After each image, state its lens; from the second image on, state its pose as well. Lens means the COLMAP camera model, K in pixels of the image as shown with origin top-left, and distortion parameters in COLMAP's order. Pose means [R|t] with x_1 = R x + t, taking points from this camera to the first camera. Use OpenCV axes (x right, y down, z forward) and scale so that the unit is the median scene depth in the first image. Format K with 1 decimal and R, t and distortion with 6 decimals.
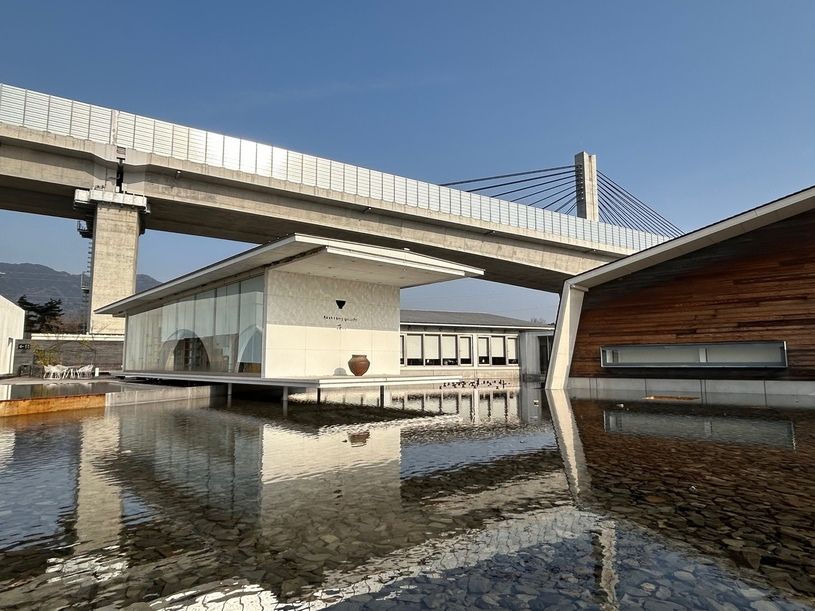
lens RADIAL K [[485.9, 0, 407.5], [0, 485.9, 305.5], [0, 0, 1]] dist [-0.002881, -0.003195]
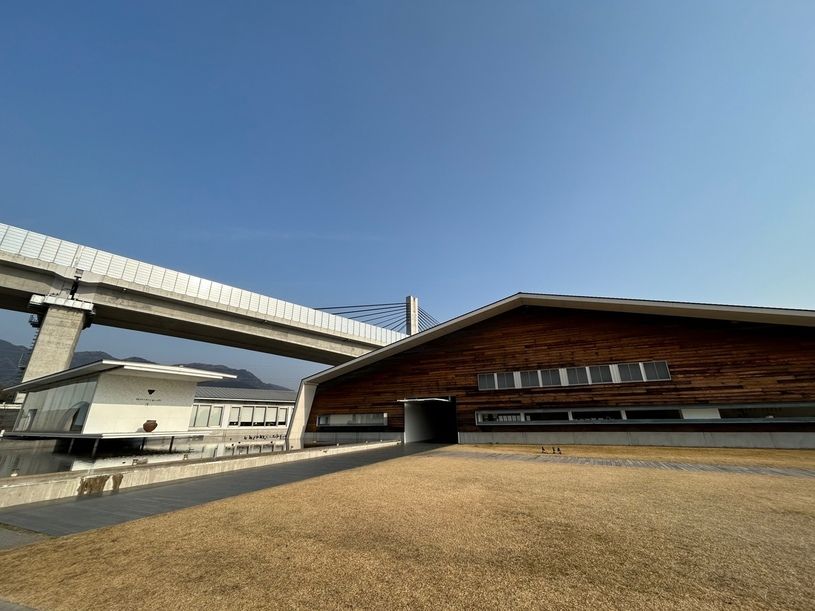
lens RADIAL K [[323.5, 0, 407.5], [0, 323.5, 305.5], [0, 0, 1]] dist [-0.000026, 0.000069]
pose [[0.967069, 0.082037, 0.240930, 0.132296], [-0.023490, 0.971356, -0.236464, -0.014647], [-0.253428, 0.223018, 0.941295, -0.136624]]
